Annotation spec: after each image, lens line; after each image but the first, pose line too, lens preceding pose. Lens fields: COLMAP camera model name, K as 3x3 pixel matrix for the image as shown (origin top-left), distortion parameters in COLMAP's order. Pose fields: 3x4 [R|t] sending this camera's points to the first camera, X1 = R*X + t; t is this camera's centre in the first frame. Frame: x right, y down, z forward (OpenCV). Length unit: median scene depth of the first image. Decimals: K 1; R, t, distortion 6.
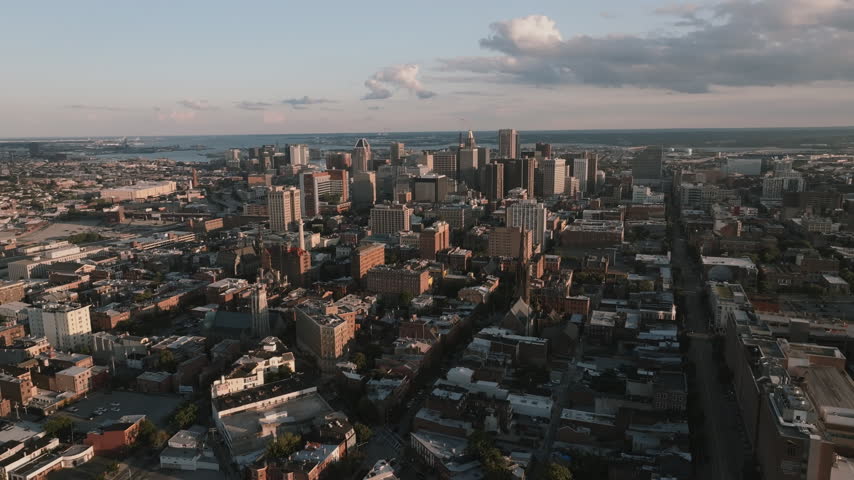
lens RADIAL K [[600.8, 0, 427.0], [0, 600.8, 240.0], [0, 0, 1]] dist [0.013042, 0.001826]
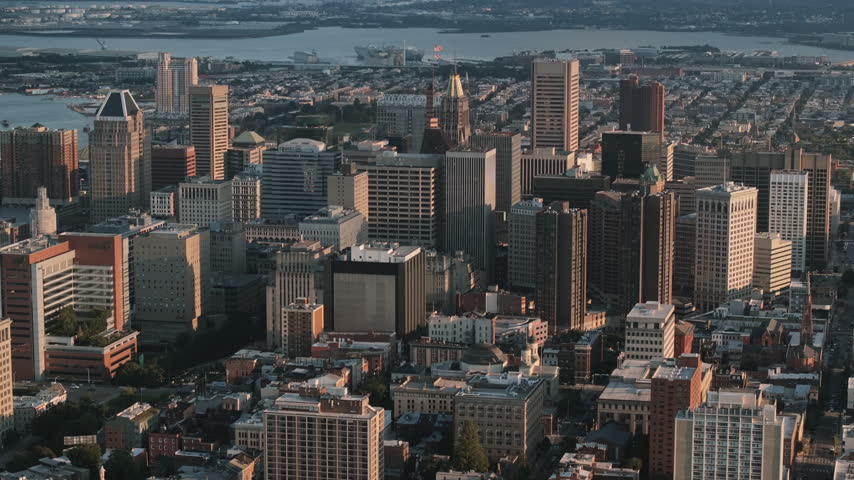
lens RADIAL K [[1897.8, 0, 427.0], [0, 1897.8, 240.0], [0, 0, 1]] dist [-0.164607, 0.472768]
pose [[0.993718, -0.002364, 0.111888, -0.172987], [0.006129, 0.999426, -0.033316, -0.158986], [-0.111745, 0.033793, 0.993162, -0.101271]]
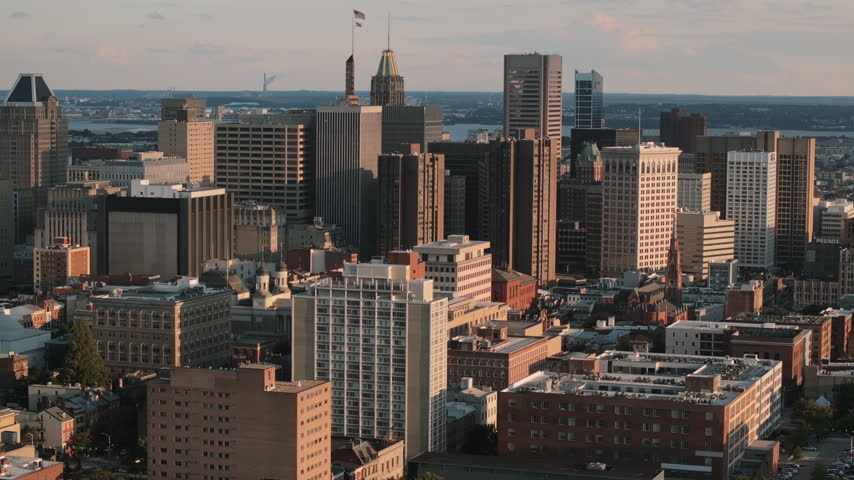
lens RADIAL K [[1897.8, 0, 427.0], [0, 1897.8, 240.0], [0, 0, 1]] dist [-0.164607, 0.472768]
pose [[0.999724, 0.021471, 0.009579, 0.237371], [-0.020395, 0.994677, -0.101006, 0.002711], [-0.011697, 0.100783, 0.994840, 0.274380]]
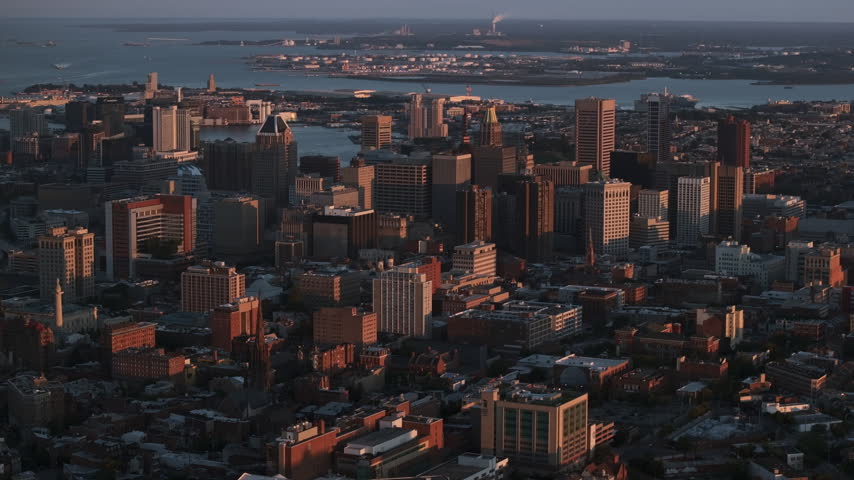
lens RADIAL K [[1897.8, 0, 427.0], [0, 1897.8, 240.0], [0, 0, 1]] dist [-0.164607, 0.472768]
pose [[0.992804, 0.031084, -0.115649, 0.561211], [-0.037781, 0.997706, -0.056174, 0.023371], [0.113638, 0.060140, 0.991700, -1.365682]]
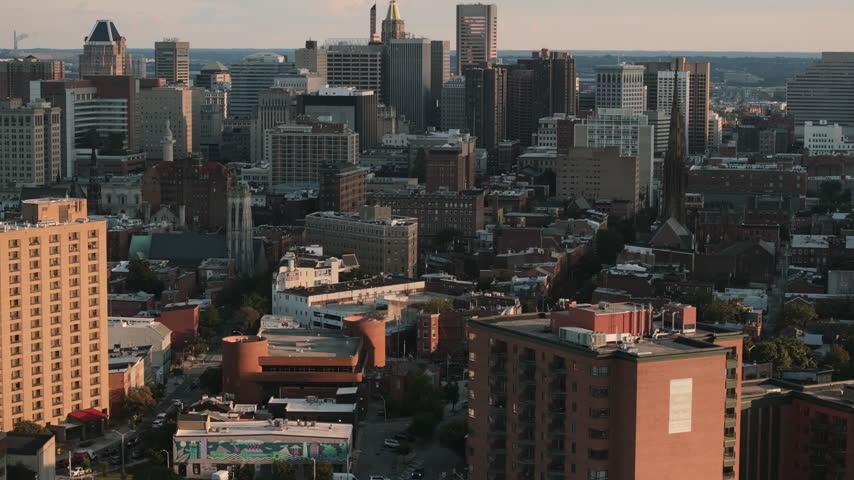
lens RADIAL K [[1897.8, 0, 427.0], [0, 1897.8, 240.0], [0, 0, 1]] dist [-0.164607, 0.472768]
pose [[0.987629, 0.001418, 0.156801, -0.285395], [0.011161, 0.996788, -0.079310, 0.203825], [-0.156410, 0.080079, 0.984441, -0.597926]]
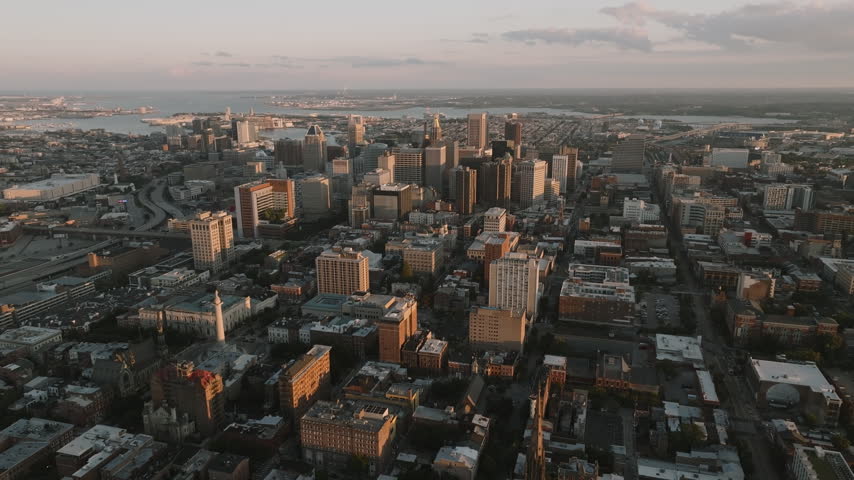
lens RADIAL K [[600.8, 0, 427.0], [0, 600.8, 240.0], [0, 0, 1]] dist [0.013042, 0.001826]
pose [[0.997965, -0.008379, 0.063213, 0.002140], [0.004000, 0.997603, 0.069088, -0.183119], [-0.063641, -0.068694, 0.995606, 0.292038]]
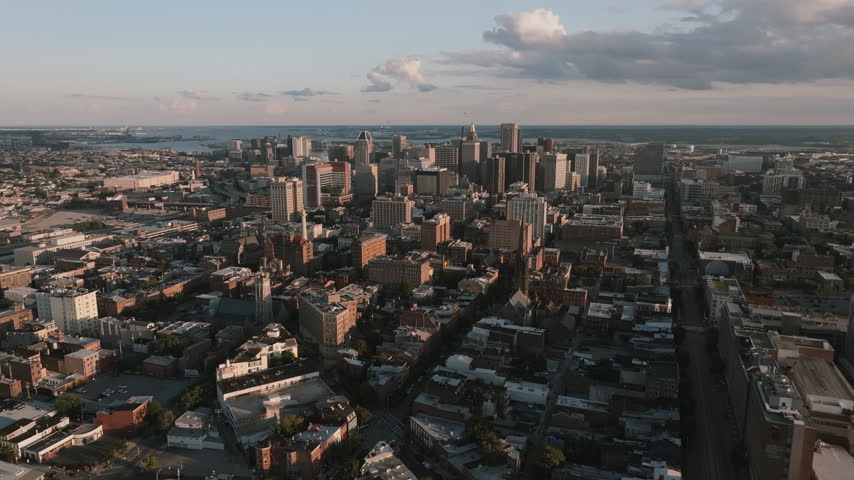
lens RADIAL K [[600.8, 0, 427.0], [0, 600.8, 240.0], [0, 0, 1]] dist [0.013042, 0.001826]
pose [[0.999913, 0.013125, -0.001281, -0.000420], [-0.013111, 0.999857, 0.010660, 0.003199], [0.001421, -0.010643, 0.999942, -0.013427]]
